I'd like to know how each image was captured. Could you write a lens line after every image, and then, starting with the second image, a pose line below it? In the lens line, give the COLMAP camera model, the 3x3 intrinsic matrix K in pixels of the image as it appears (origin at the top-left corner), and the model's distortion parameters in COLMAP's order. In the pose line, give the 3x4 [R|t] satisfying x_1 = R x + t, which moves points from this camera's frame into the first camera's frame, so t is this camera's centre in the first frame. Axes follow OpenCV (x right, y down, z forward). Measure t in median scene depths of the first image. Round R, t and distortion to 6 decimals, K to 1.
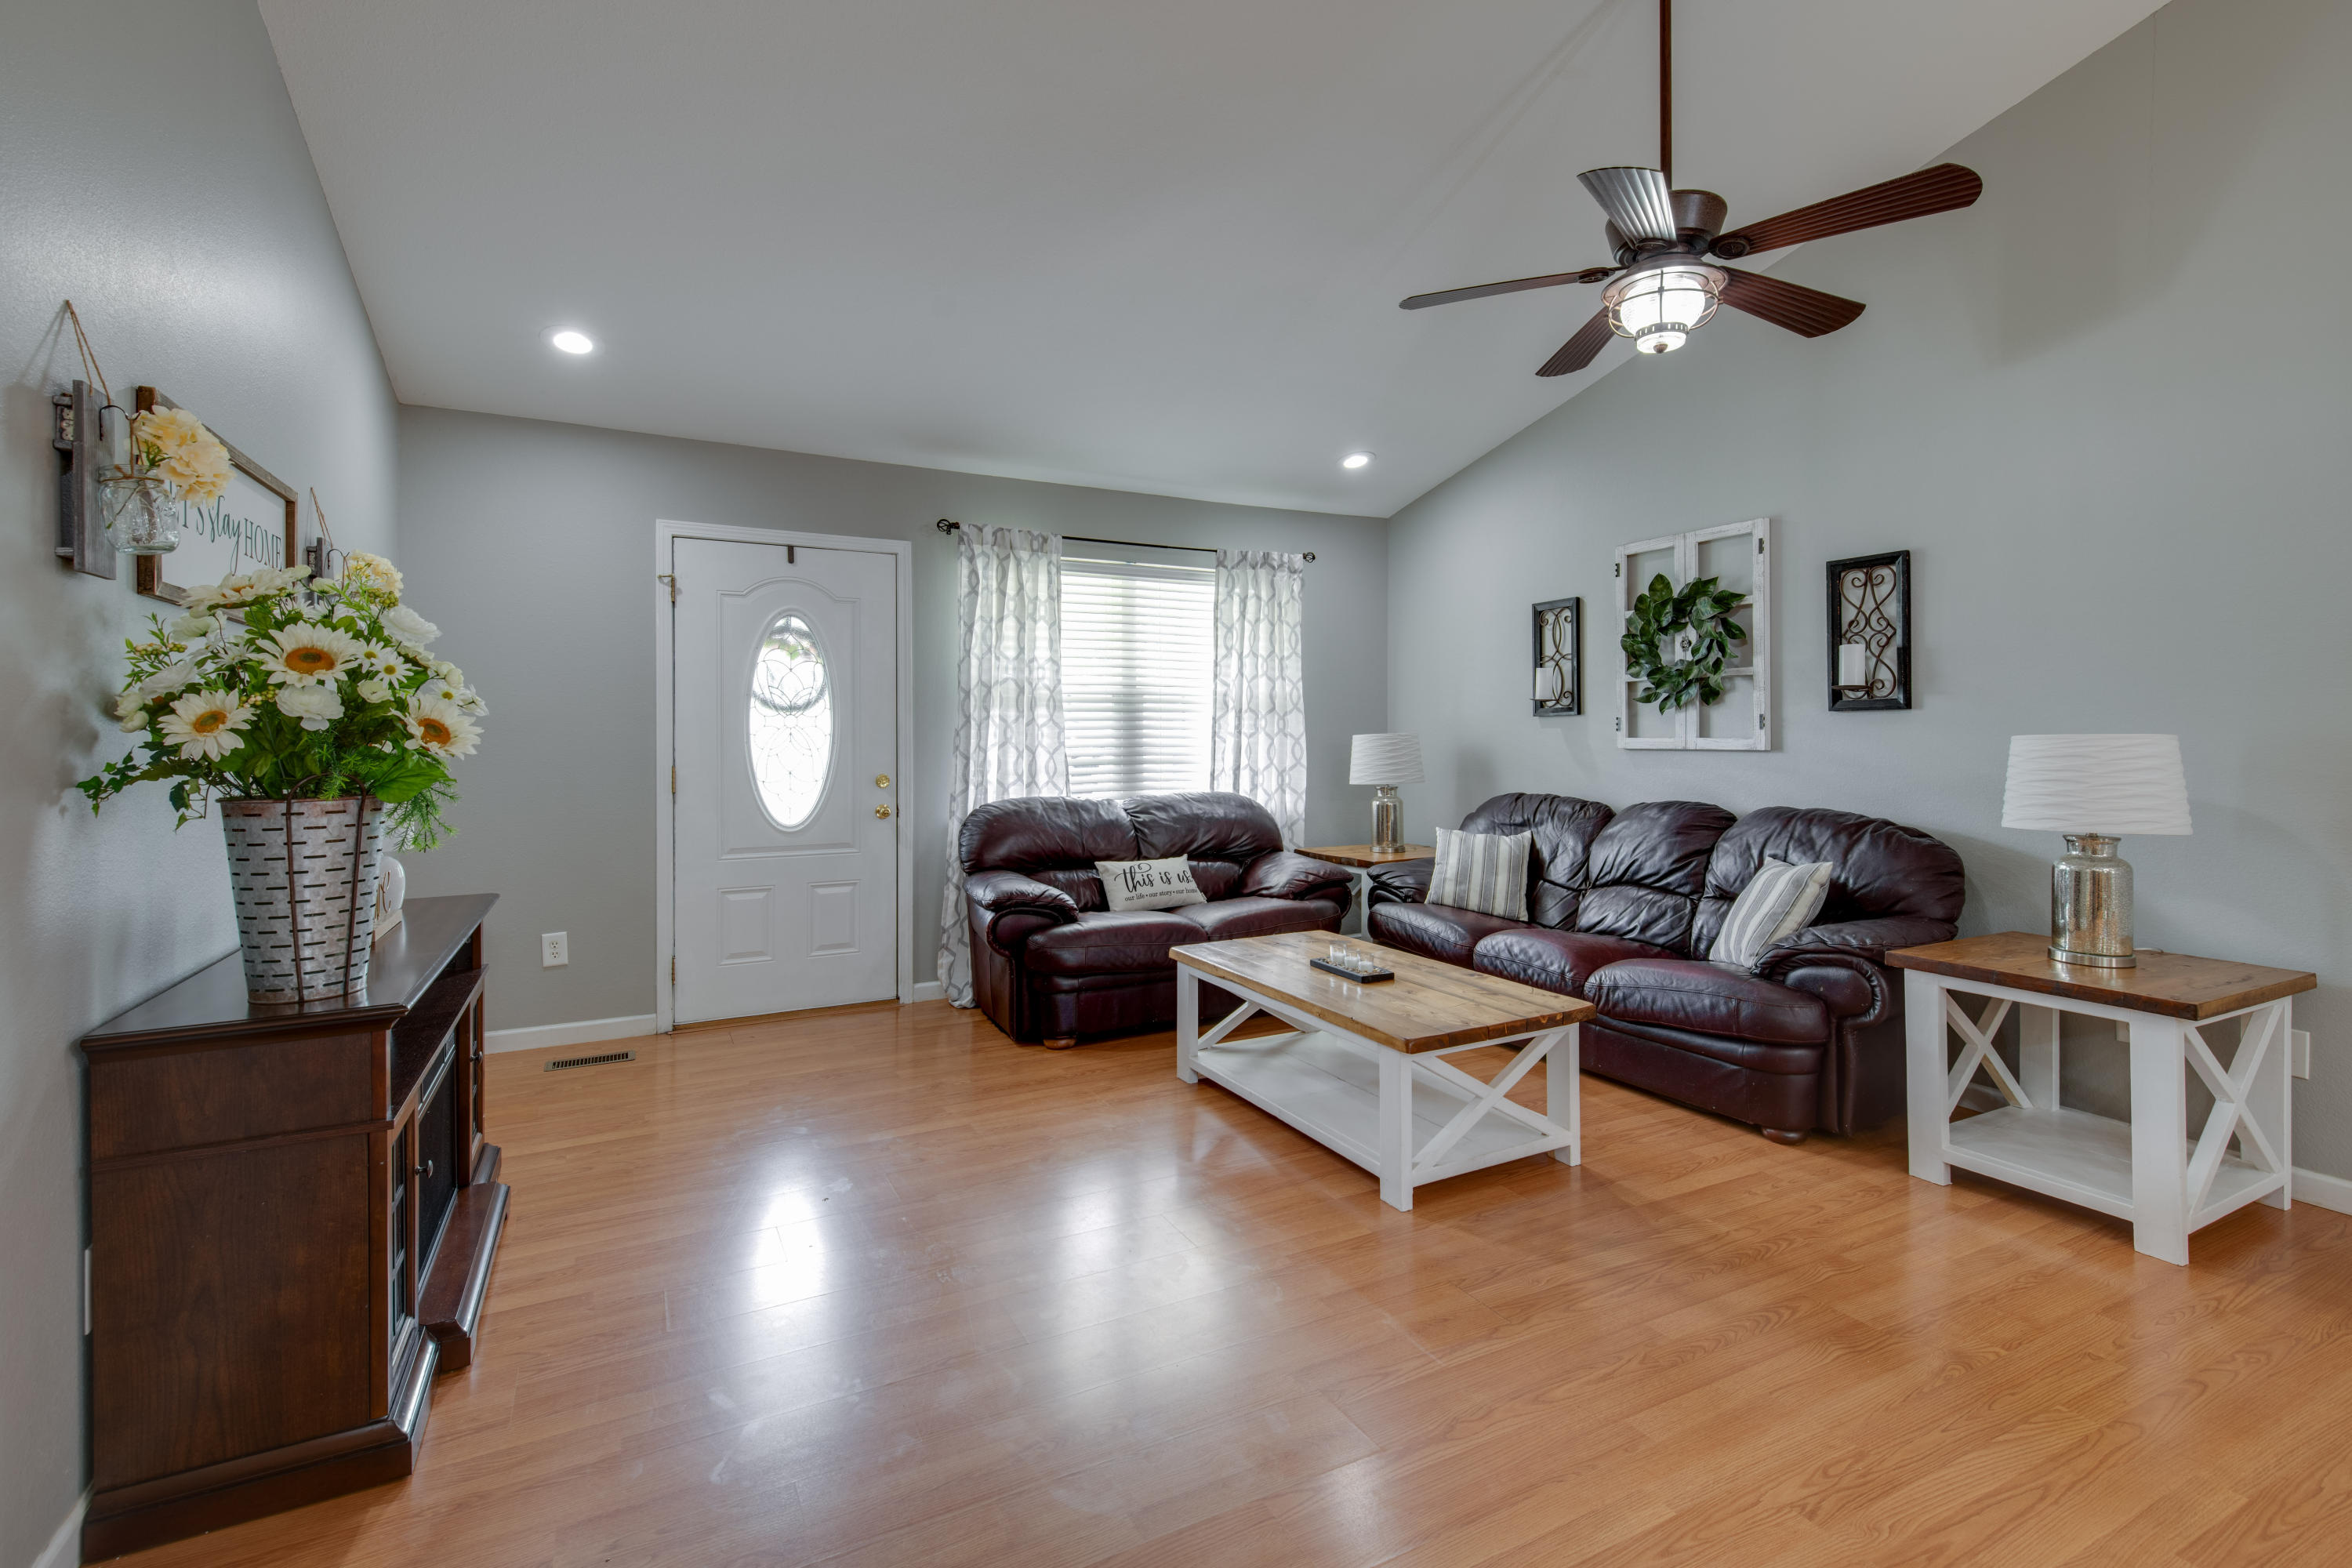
lens RADIAL K [[1075.1, 0, 1221.4], [0, 1075.1, 736.5], [0, 0, 1]] dist [0.018717, -0.002561]
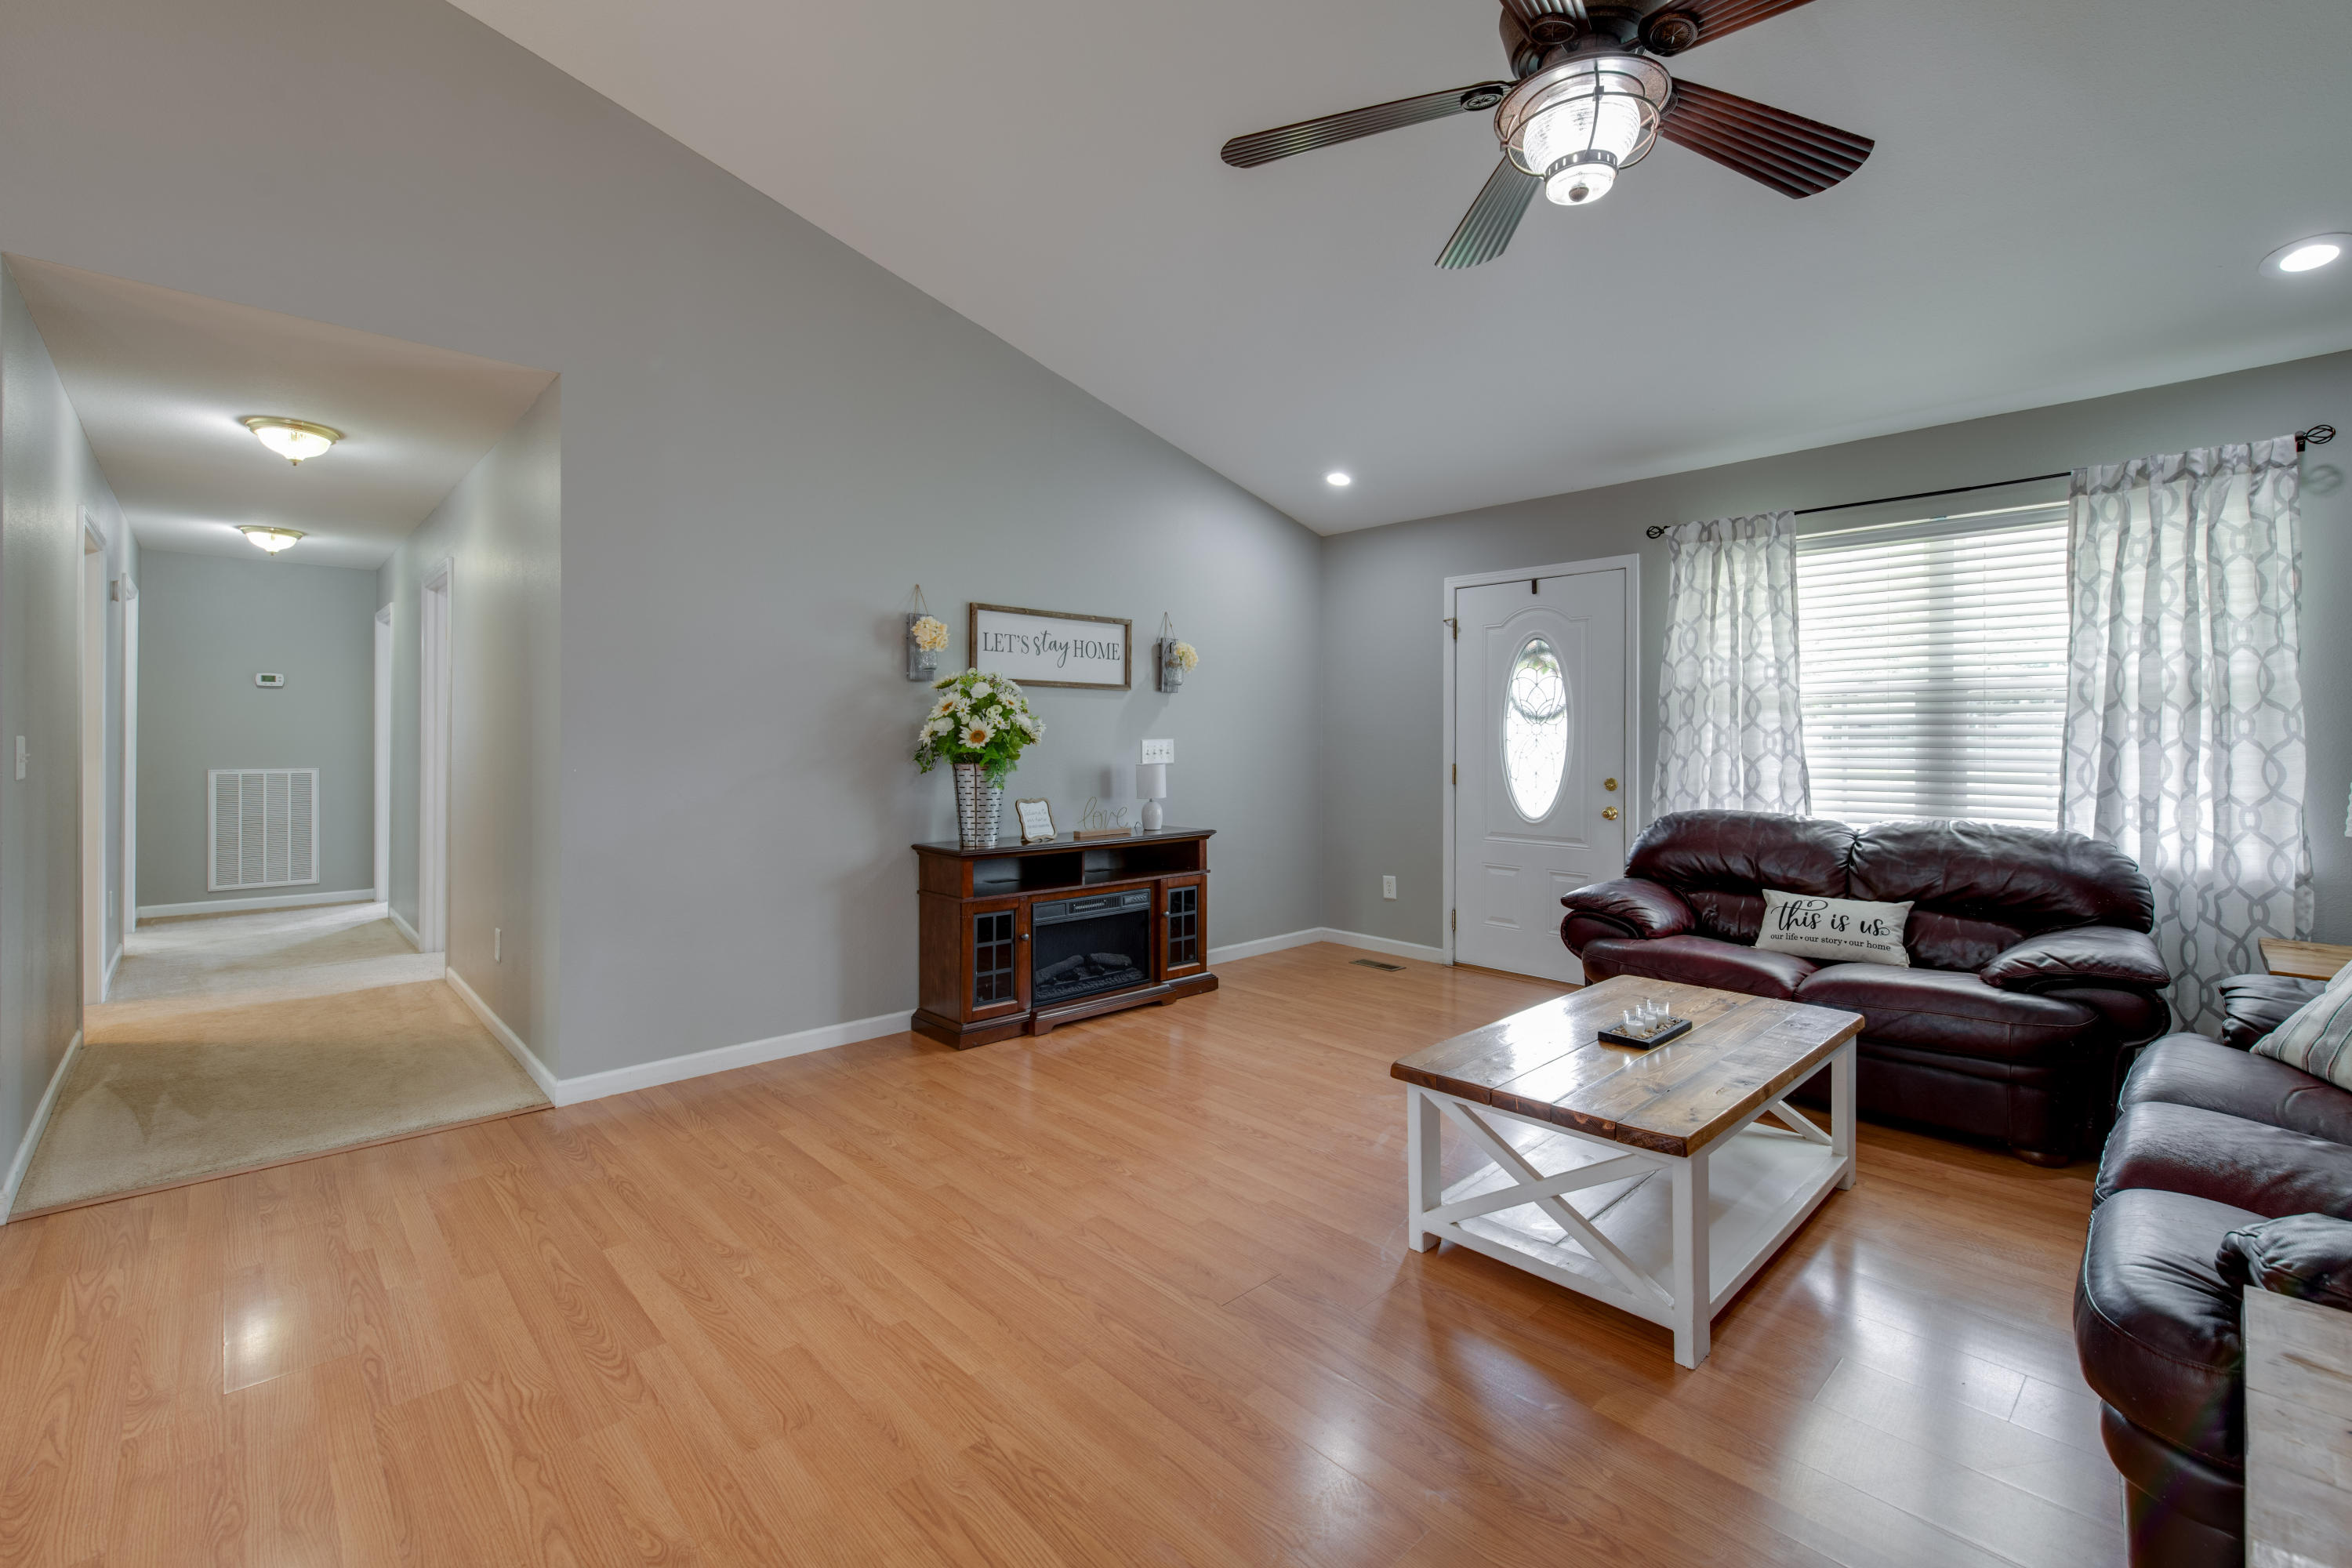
lens RADIAL K [[1054.1, 0, 1188.9], [0, 1054.1, 737.4], [0, 0, 1]] dist [0.021729, -0.007665]
pose [[0.242135, 0.000995, -0.970242, 0.641474], [-0.006917, 0.999976, -0.000700, -0.001577], [0.970218, 0.006881, 0.242136, 0.370271]]
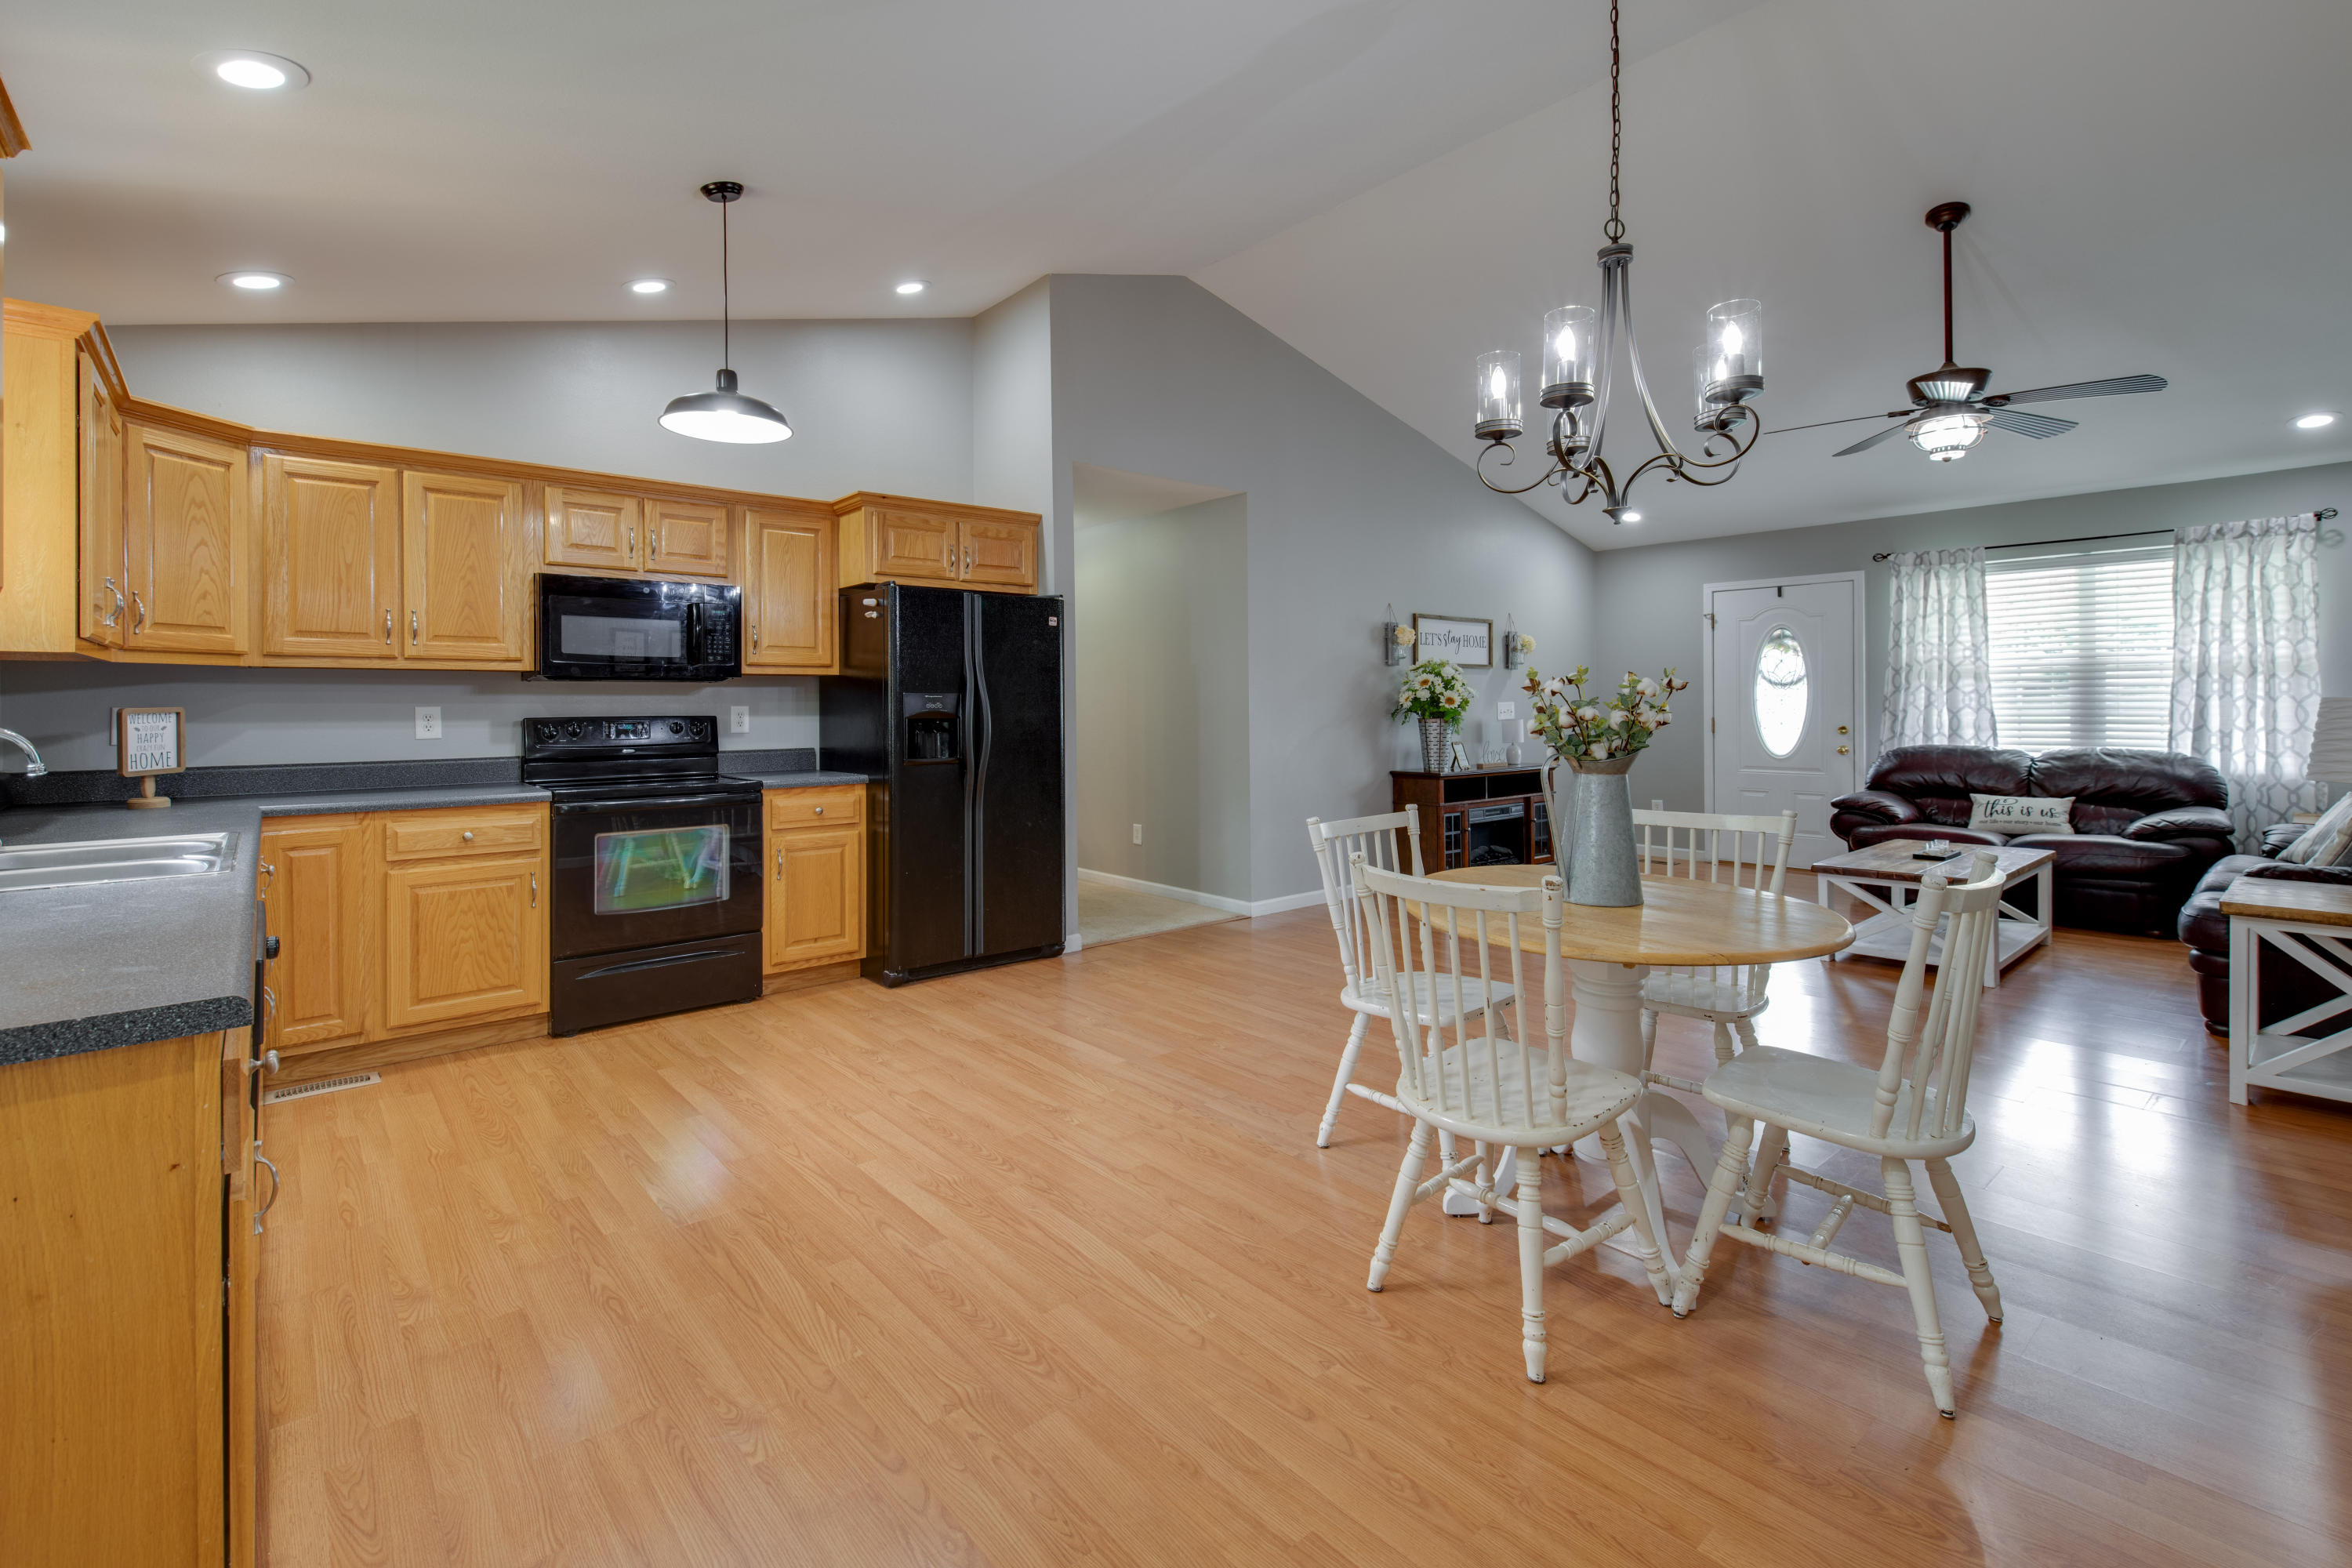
lens RADIAL K [[1155.6, 0, 1111.0], [0, 1155.6, 705.4], [0, 0, 1]] dist [0.021407, -0.006745]
pose [[0.189079, -0.000331, -0.981962, 1.195843], [0.003297, 0.999995, 0.000298, 0.002320], [0.981956, -0.003294, 0.189079, -0.357339]]
